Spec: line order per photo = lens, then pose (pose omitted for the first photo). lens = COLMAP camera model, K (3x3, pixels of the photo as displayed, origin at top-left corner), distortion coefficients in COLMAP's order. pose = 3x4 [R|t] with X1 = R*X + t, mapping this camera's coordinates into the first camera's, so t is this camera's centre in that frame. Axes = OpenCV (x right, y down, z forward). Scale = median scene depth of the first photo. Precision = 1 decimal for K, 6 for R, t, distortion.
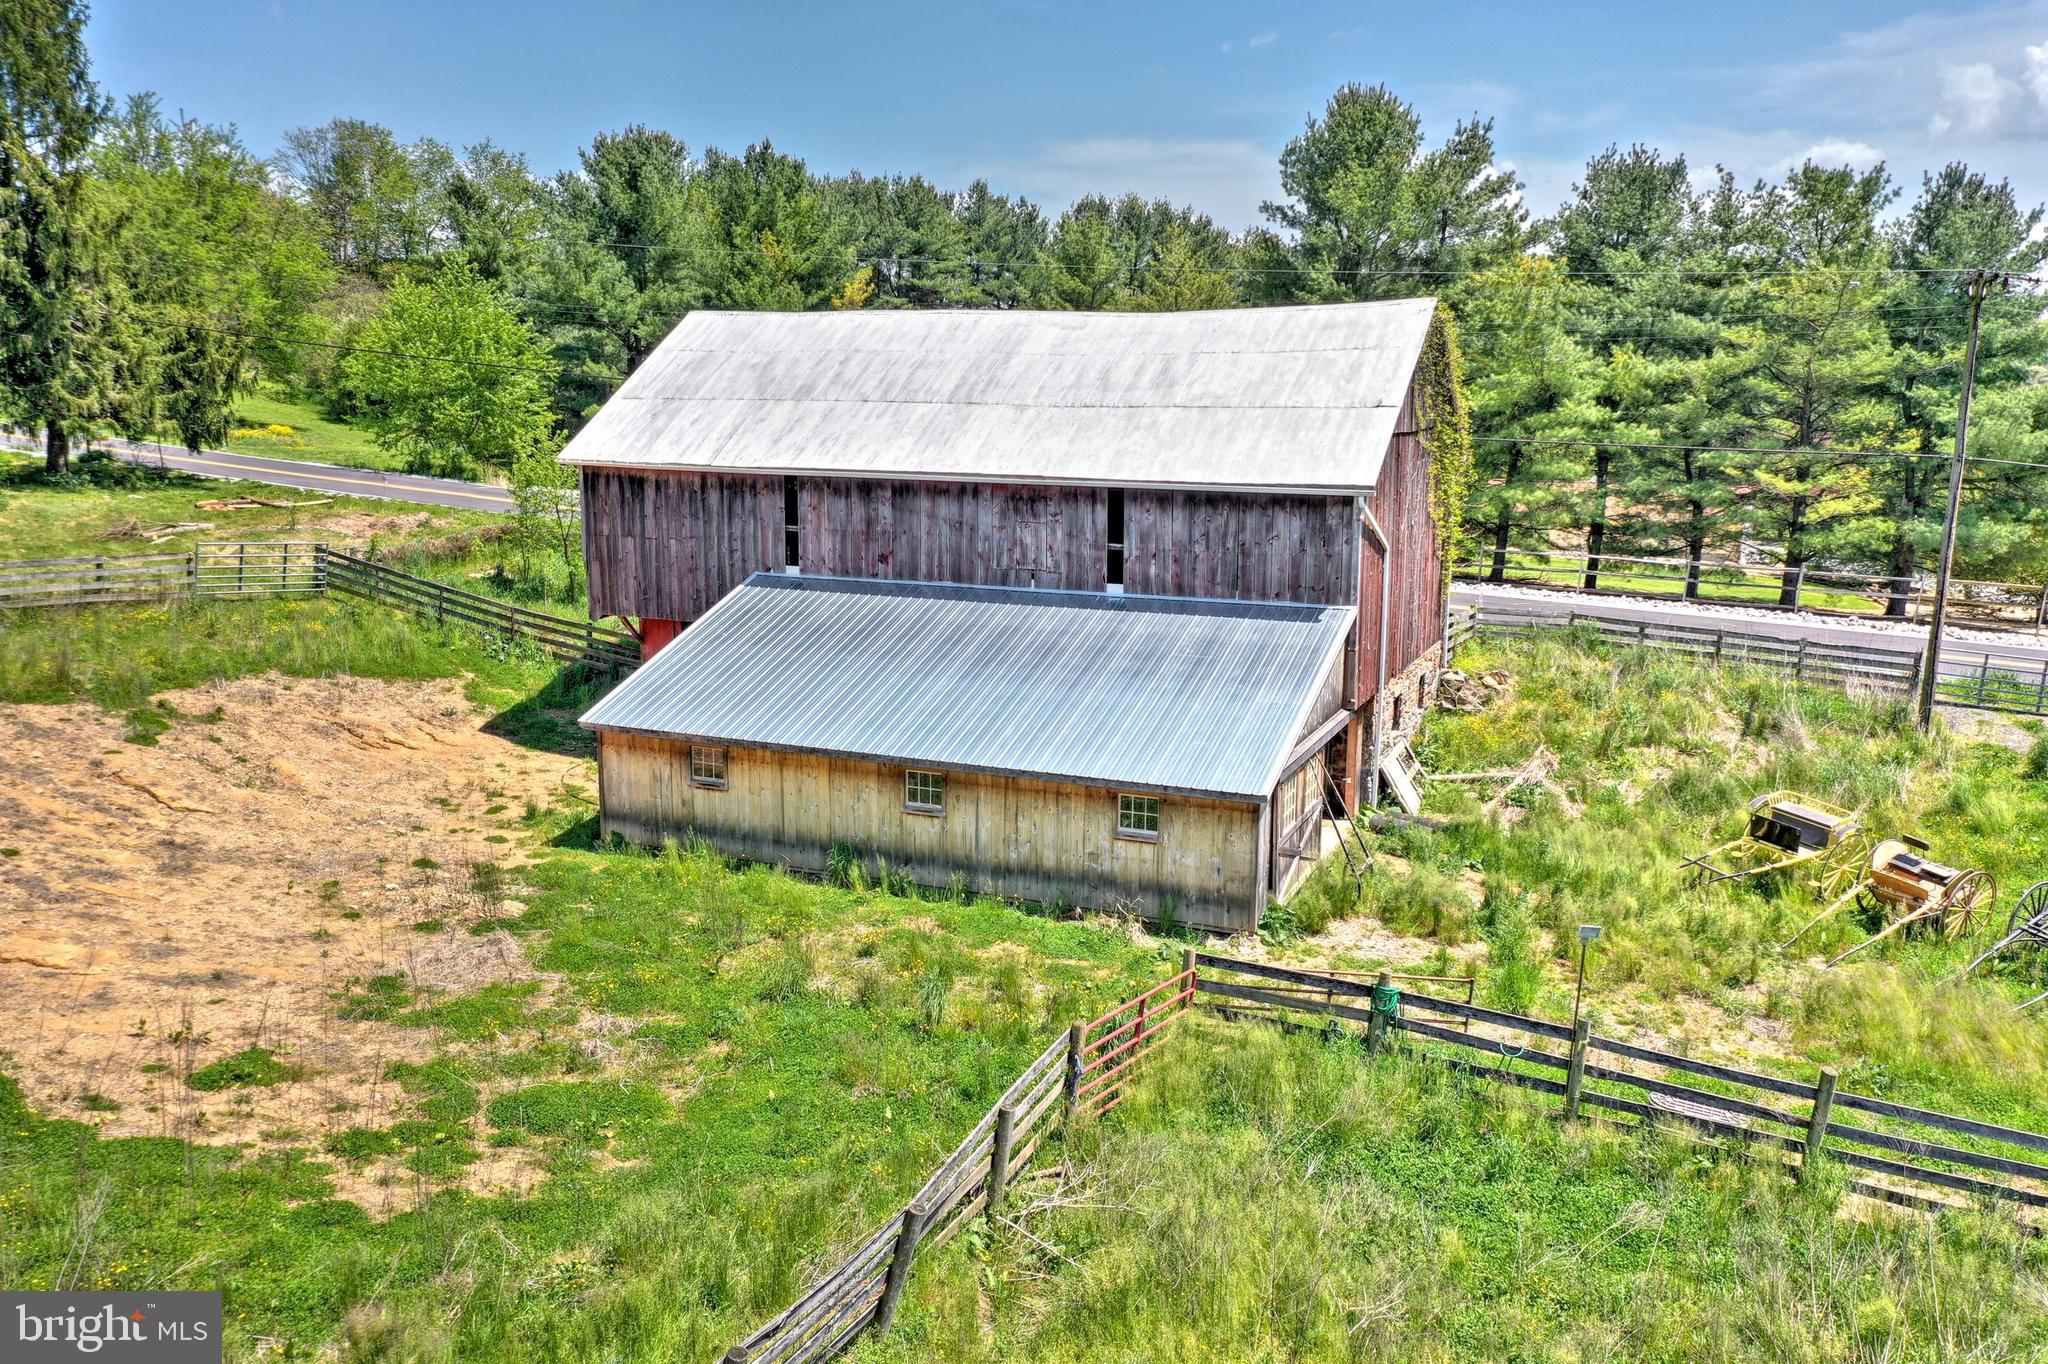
lens RADIAL K [[1634.5, 0, 1024.0], [0, 1634.5, 682.0], [0, 0, 1]] dist [0.011397, -0.007343]
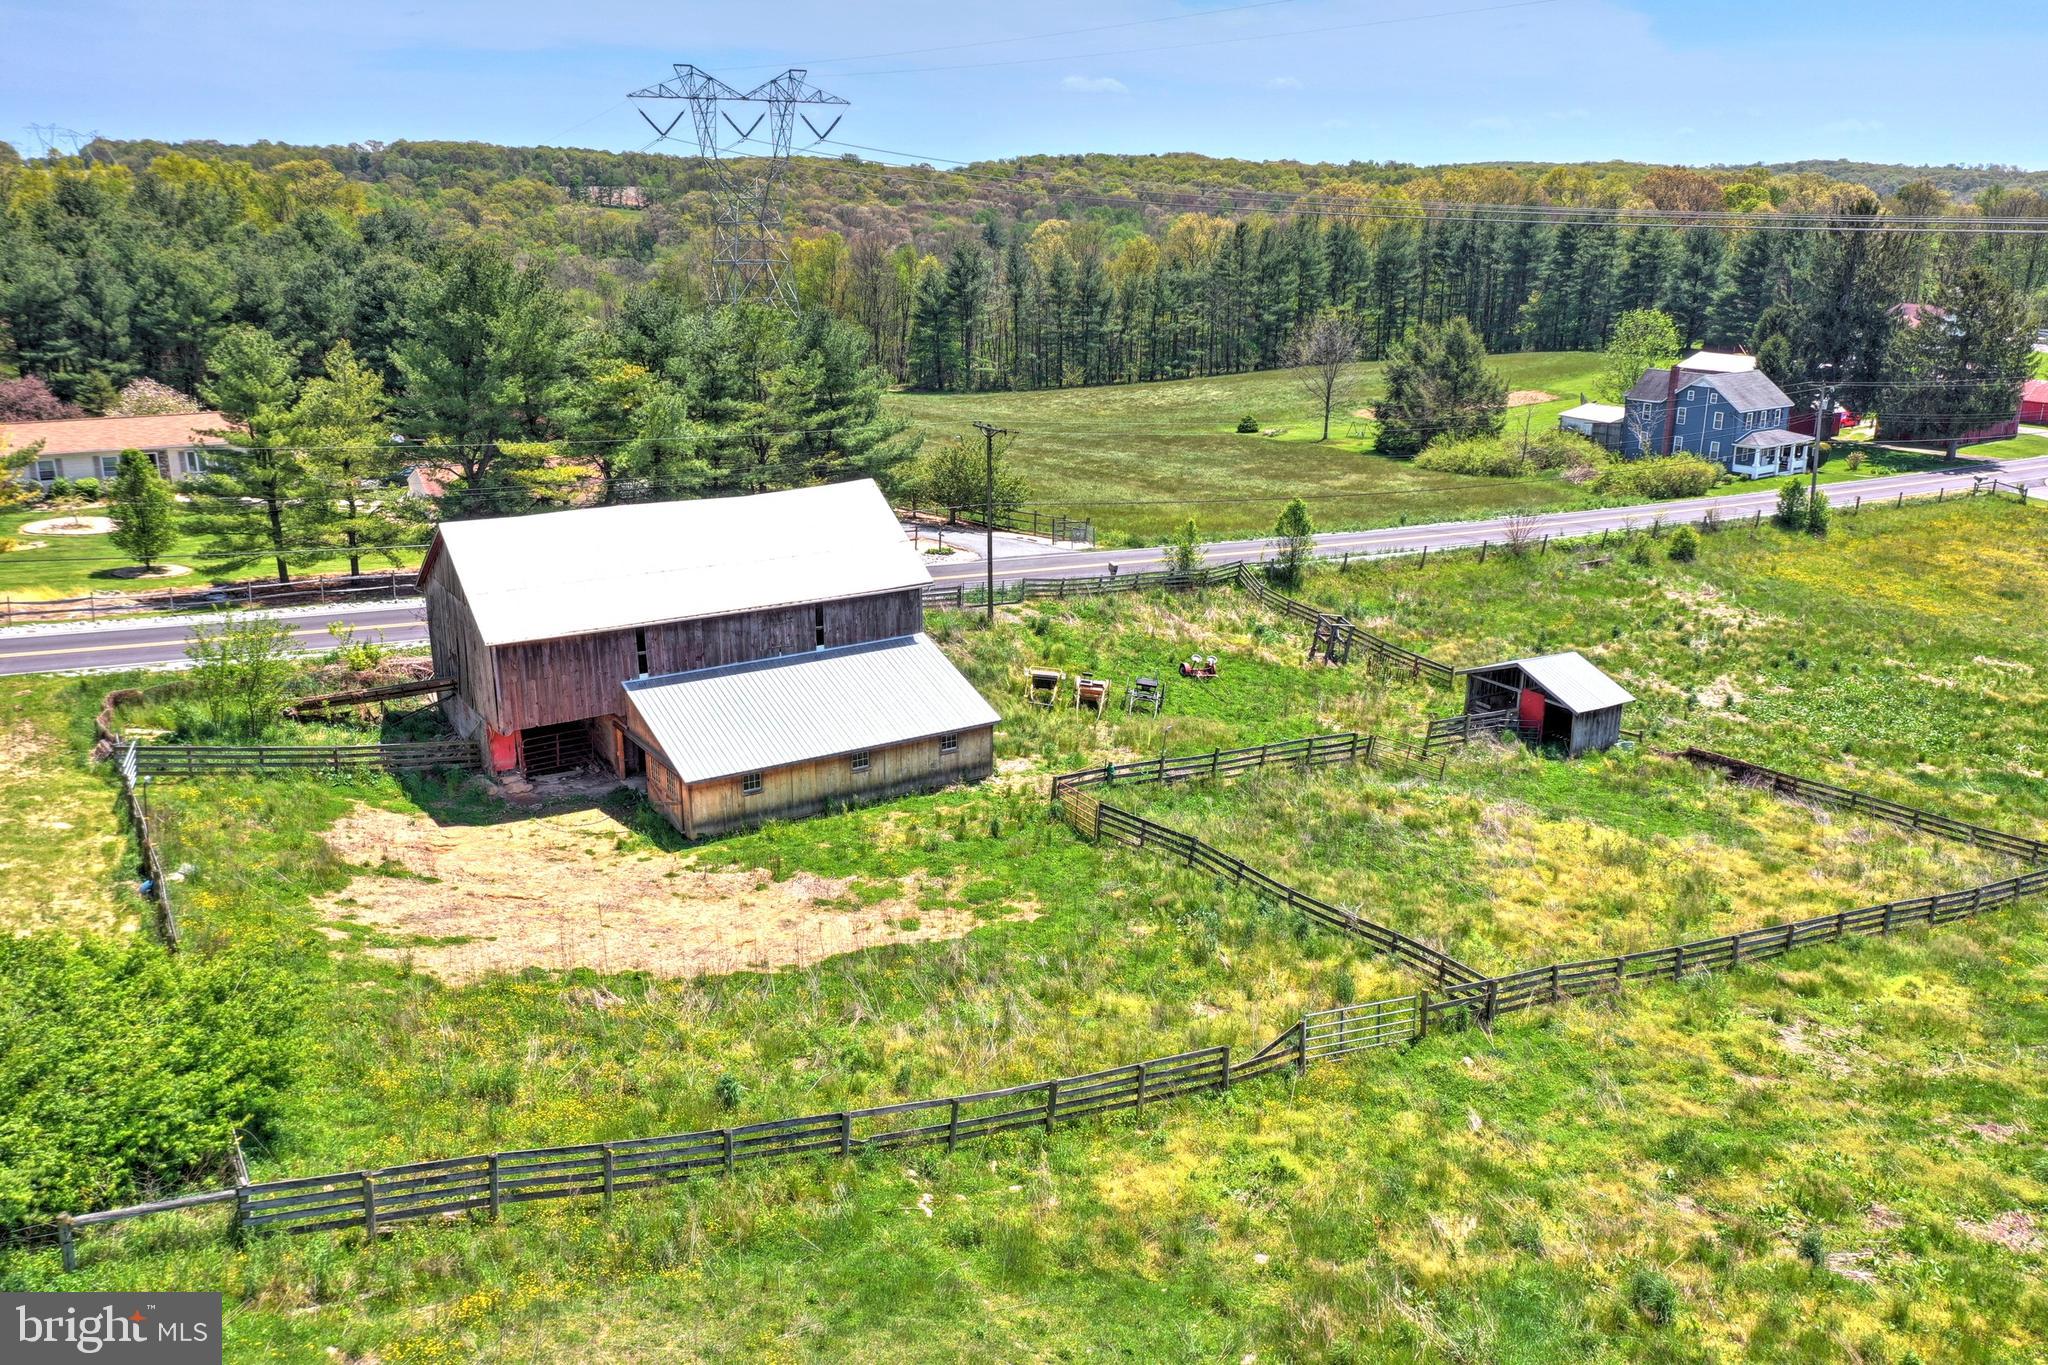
lens RADIAL K [[1635.5, 0, 1023.2], [0, 1635.5, 650.8], [0, 0, 1]] dist [0.011591, 0.013989]
pose [[0.546627, -0.232520, 0.804446, -1.314502], [0.153000, 0.972236, 0.177054, -0.339921], [-0.823280, 0.026298, 0.567026, -0.341600]]
